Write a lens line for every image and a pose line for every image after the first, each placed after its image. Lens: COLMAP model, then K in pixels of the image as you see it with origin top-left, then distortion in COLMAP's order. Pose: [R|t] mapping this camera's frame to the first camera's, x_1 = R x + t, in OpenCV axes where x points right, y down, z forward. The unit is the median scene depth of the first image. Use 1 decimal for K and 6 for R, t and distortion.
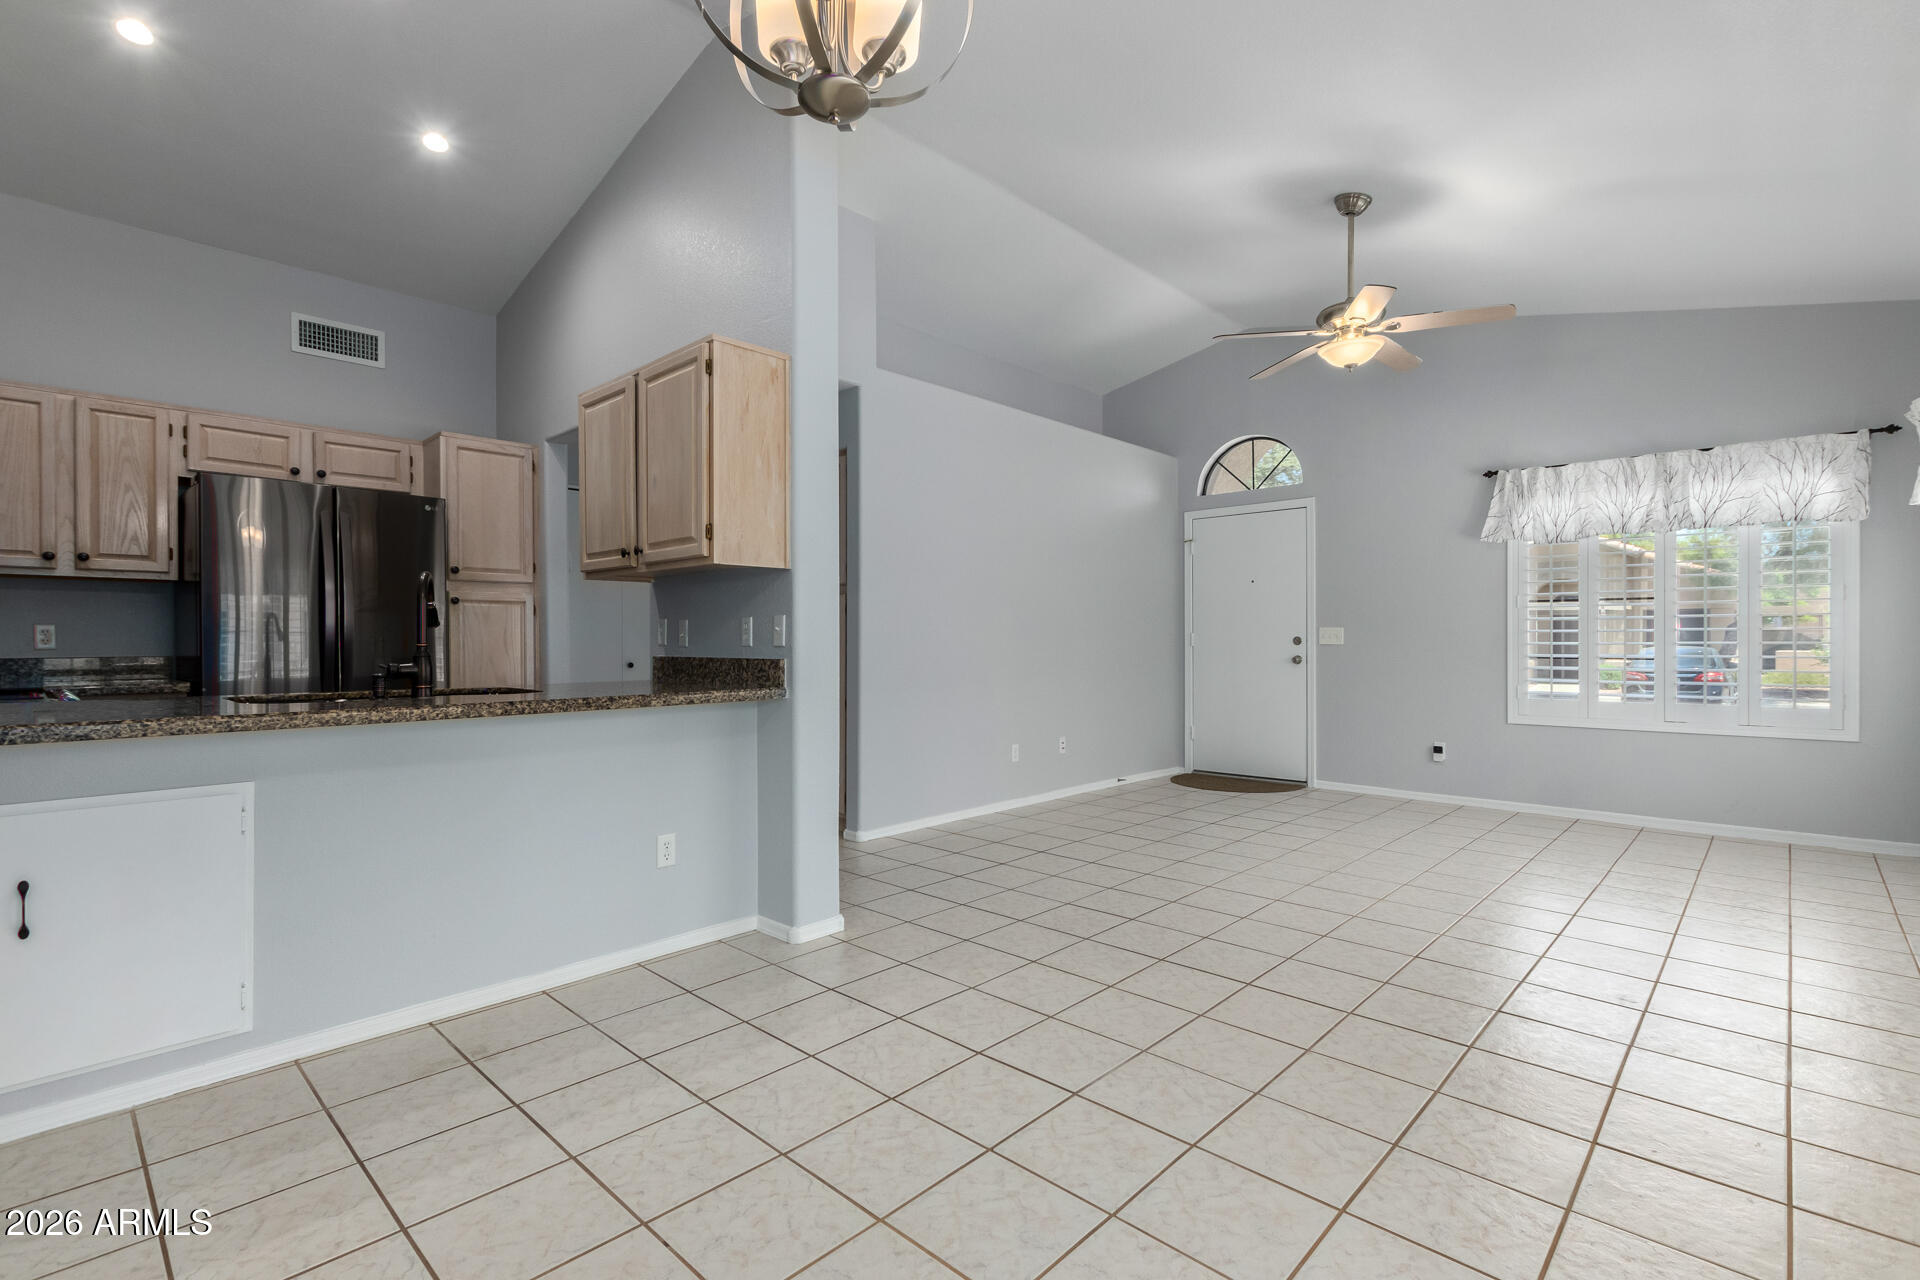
lens RADIAL K [[879.7, 0, 968.5], [0, 879.7, 645.2], [0, 0, 1]] dist [0.008709, -0.002666]
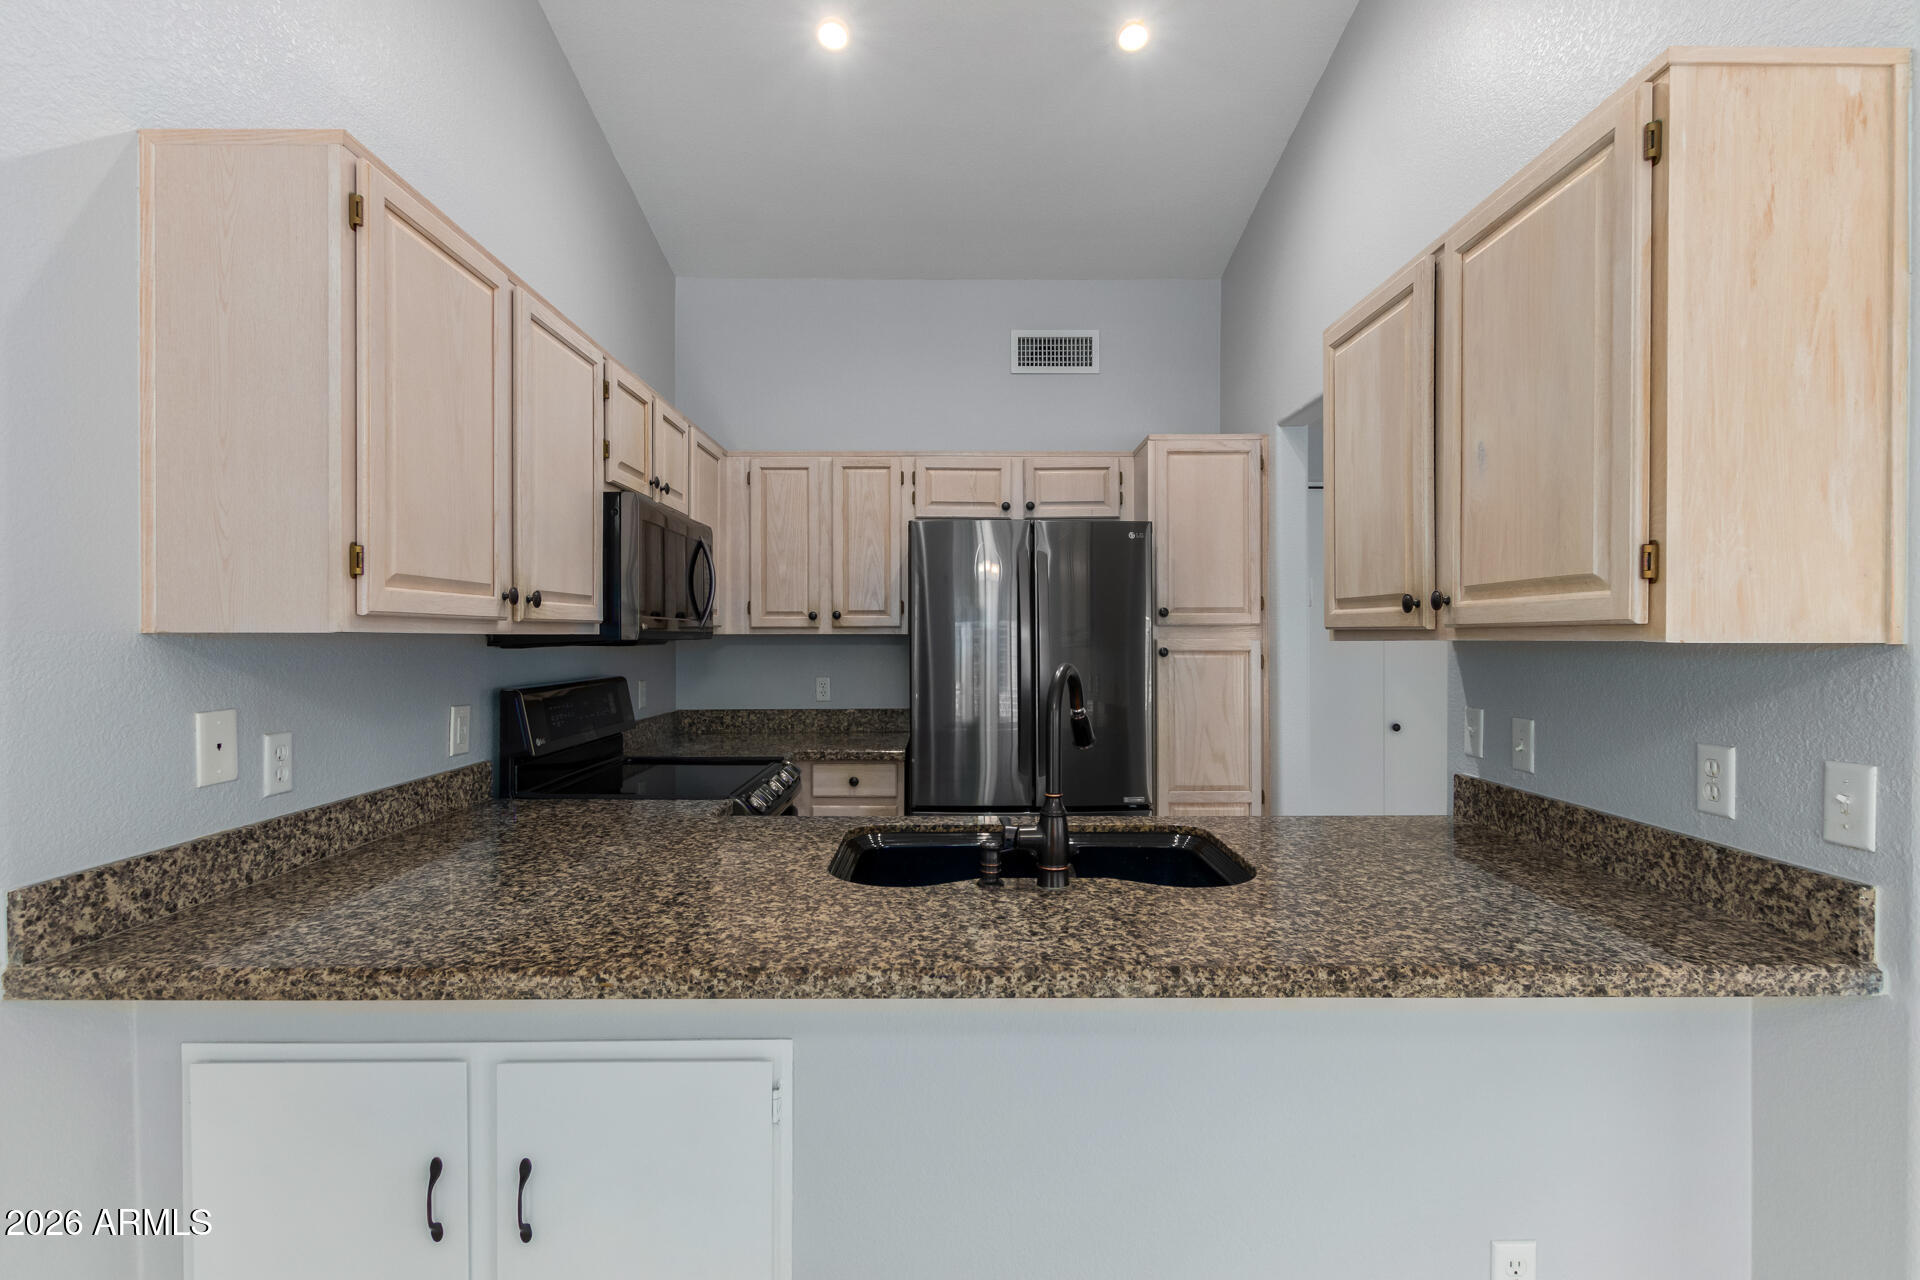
lens RADIAL K [[879.7, 0, 952.8], [0, 879.7, 637.5], [0, 0, 1]] dist [0.008709, -0.002666]
pose [[0.684870, 0.004357, -0.728652, -0.177345], [-0.004518, 0.999988, 0.001734, -0.075761], [0.728651, 0.002105, 0.684882, 0.405087]]
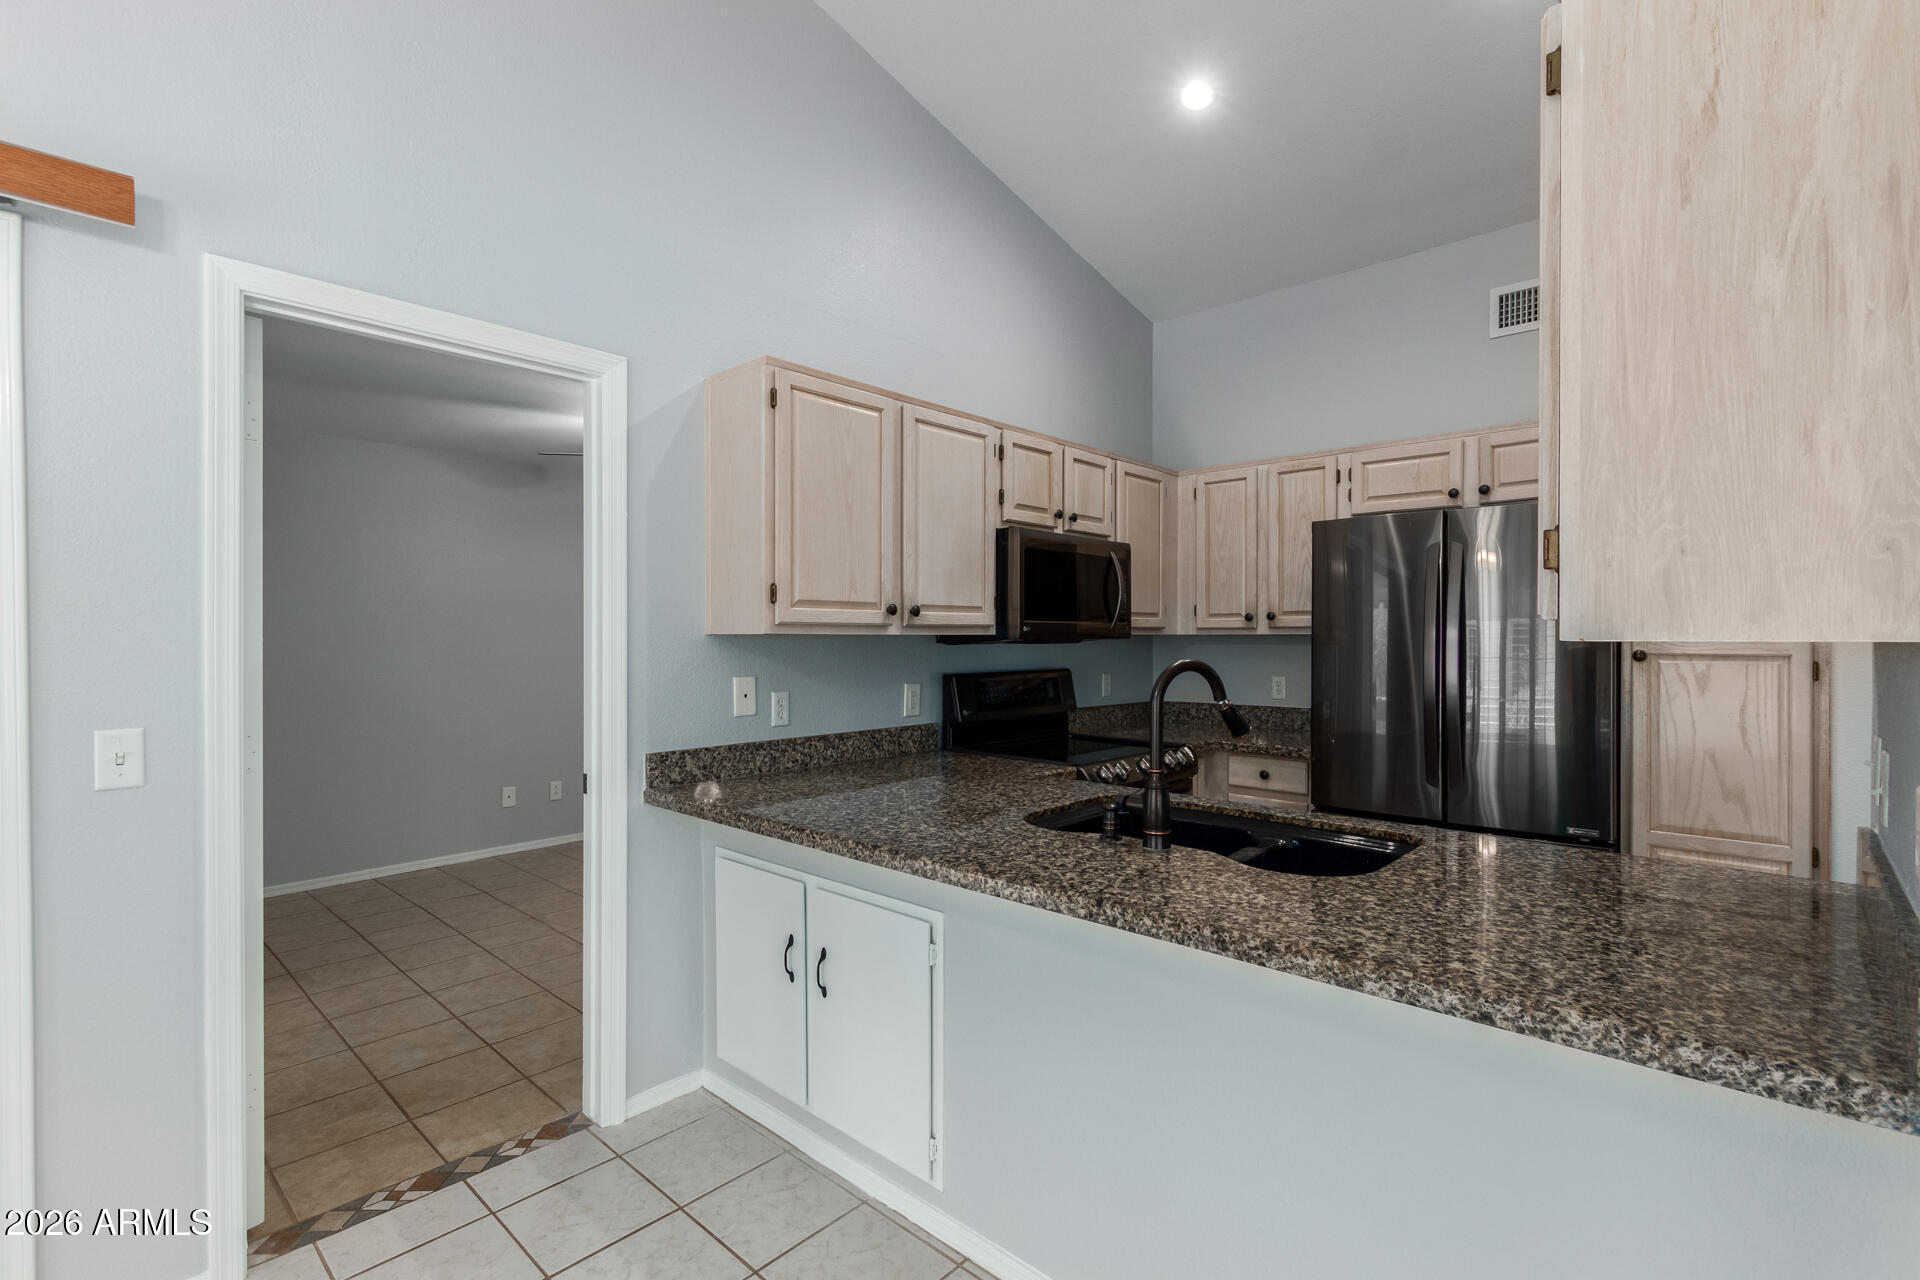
lens RADIAL K [[879.7, 0, 951.2], [0, 879.7, 641.7], [0, 0, 1]] dist [0.008709, -0.002666]
pose [[-0.002587, 0.008329, -0.999962, 0.044230], [-0.002546, 0.999962, 0.008336, -0.076202], [0.999993, 0.002567, -0.002565, 0.615705]]
